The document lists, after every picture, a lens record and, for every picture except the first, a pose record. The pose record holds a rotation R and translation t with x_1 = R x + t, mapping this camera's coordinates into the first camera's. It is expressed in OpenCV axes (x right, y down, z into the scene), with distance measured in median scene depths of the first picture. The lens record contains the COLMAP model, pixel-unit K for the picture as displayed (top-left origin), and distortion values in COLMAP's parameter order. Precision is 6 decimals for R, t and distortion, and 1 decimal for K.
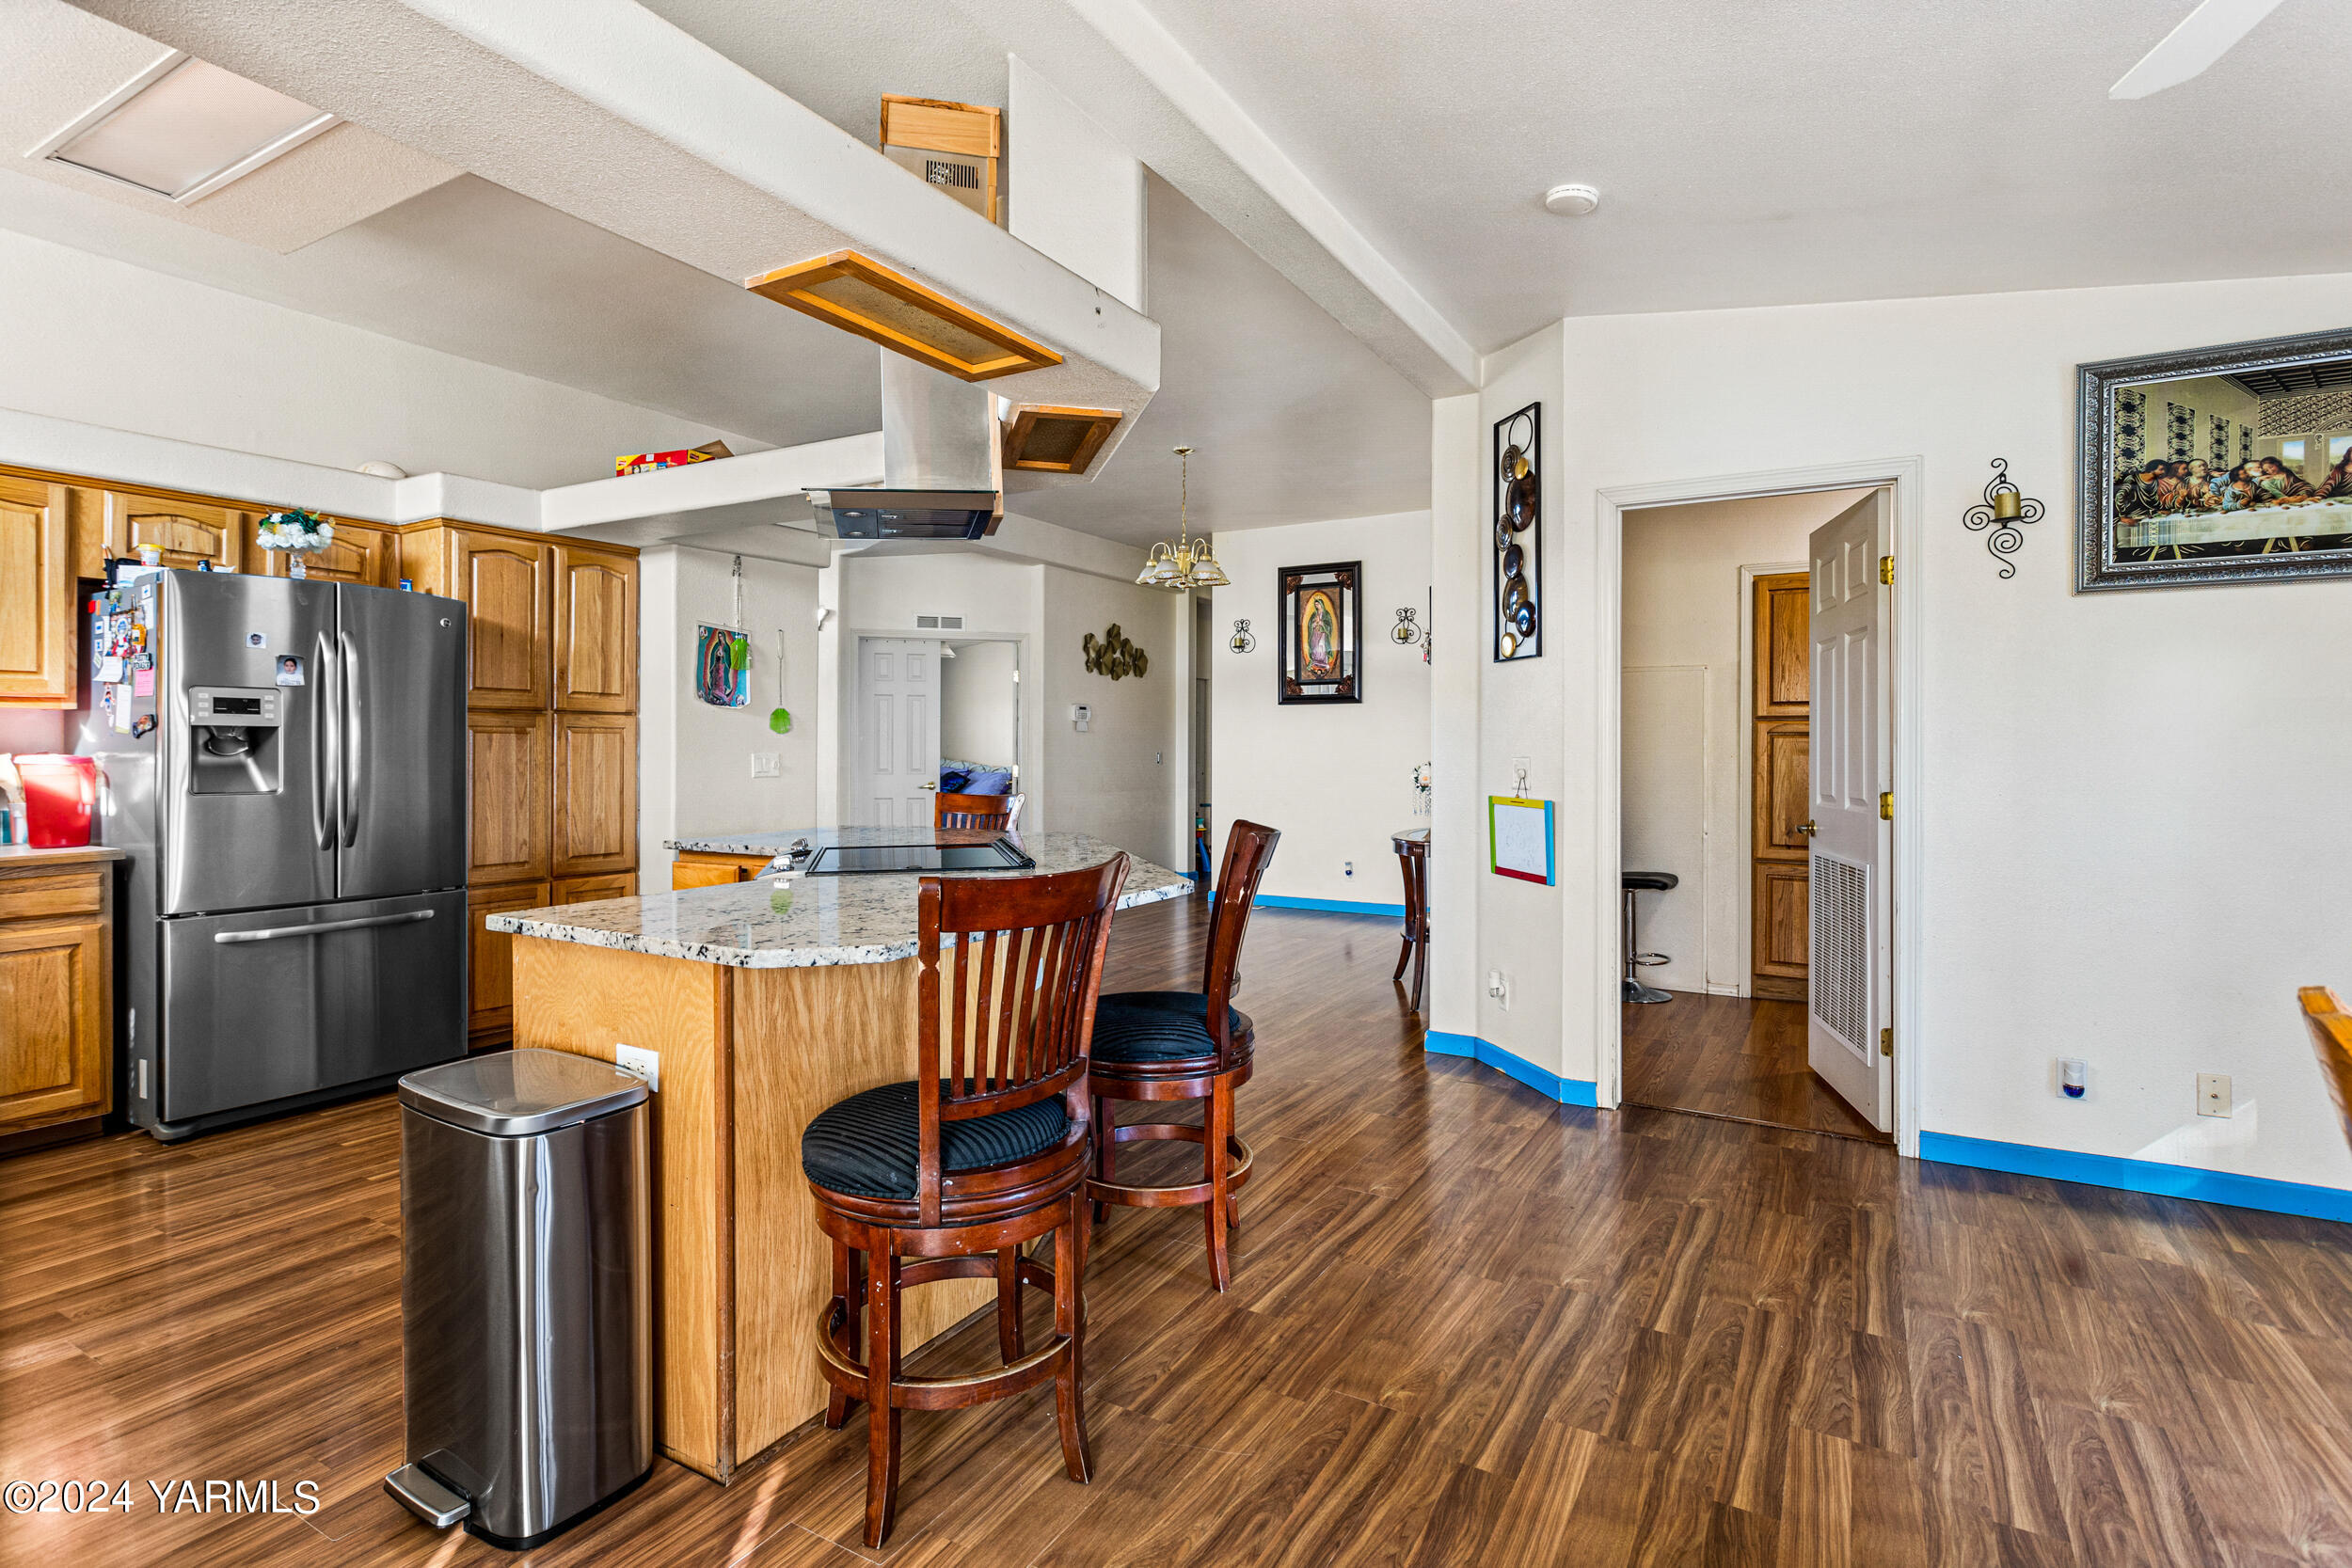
lens RADIAL K [[1149.7, 0, 1165.4], [0, 1149.7, 765.9], [0, 0, 1]] dist [0.002309, 0.000640]
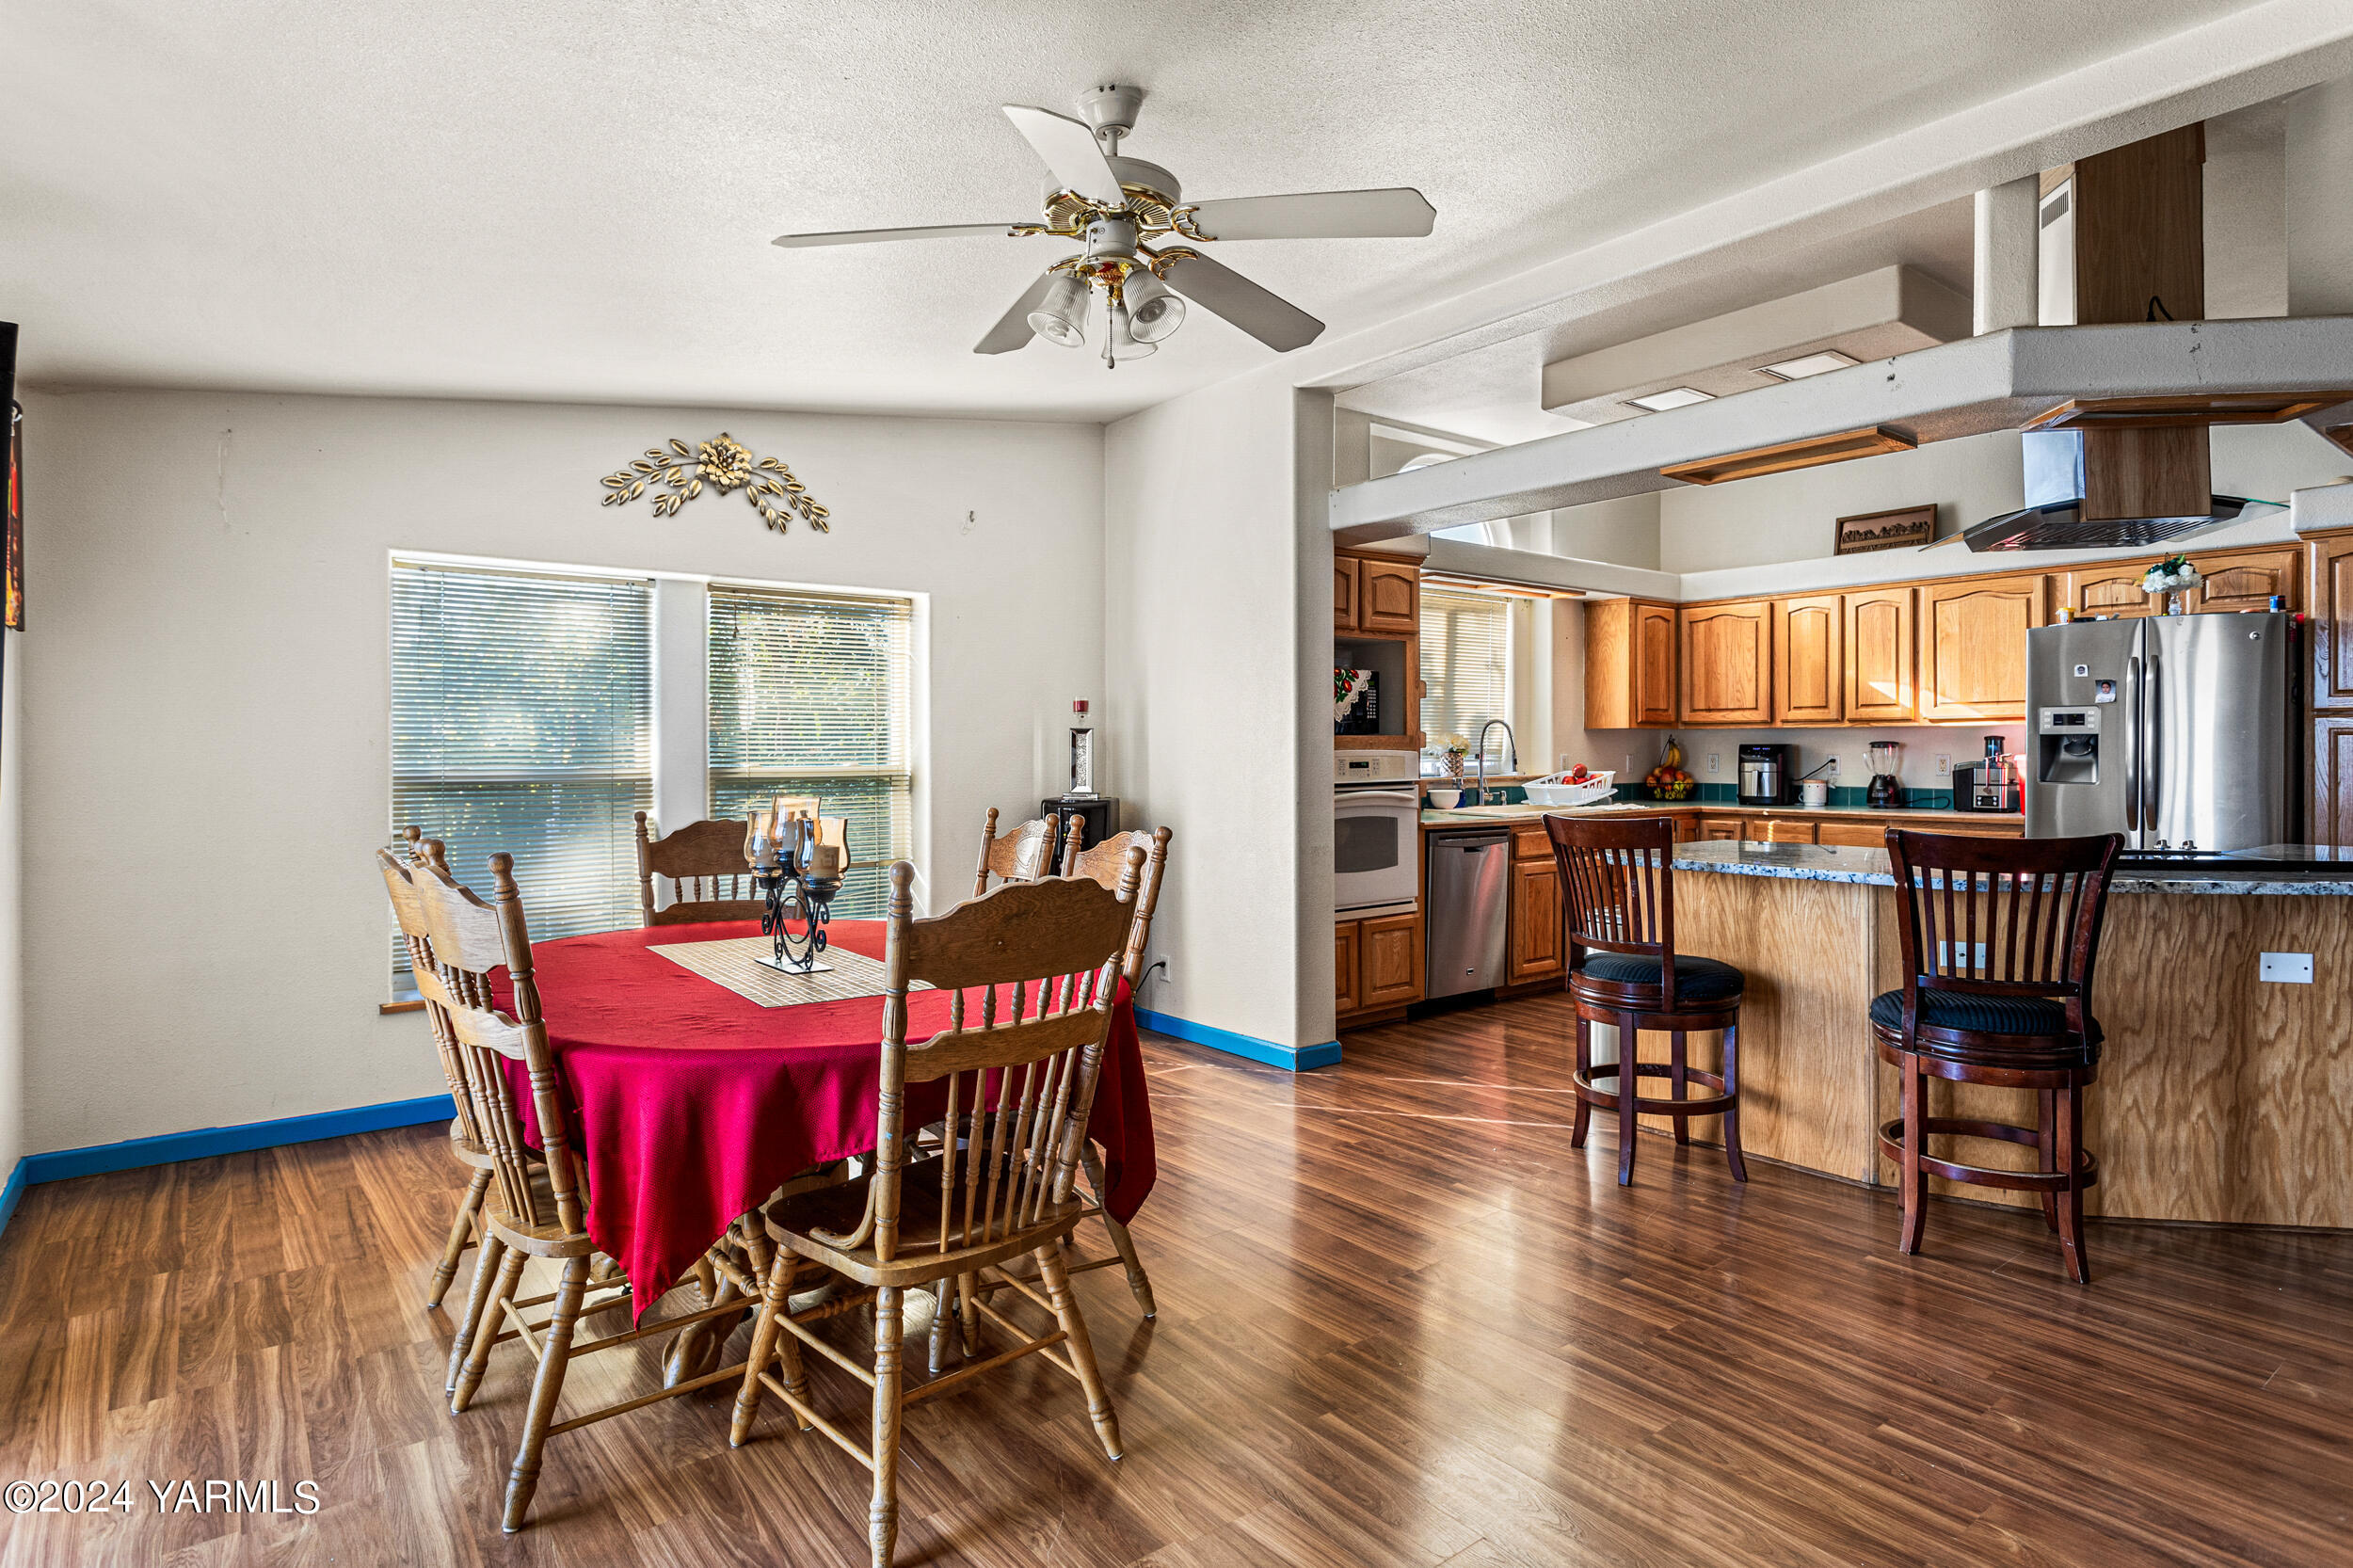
lens RADIAL K [[1299.5, 0, 1172.3], [0, 1299.5, 768.1], [0, 0, 1]] dist [0.001321, 0.000104]
pose [[-0.378558, 0.015889, -0.925441, 1.337409], [-0.014338, 0.999632, 0.023028, -0.017769], [0.925467, 0.021987, -0.378191, 0.755094]]
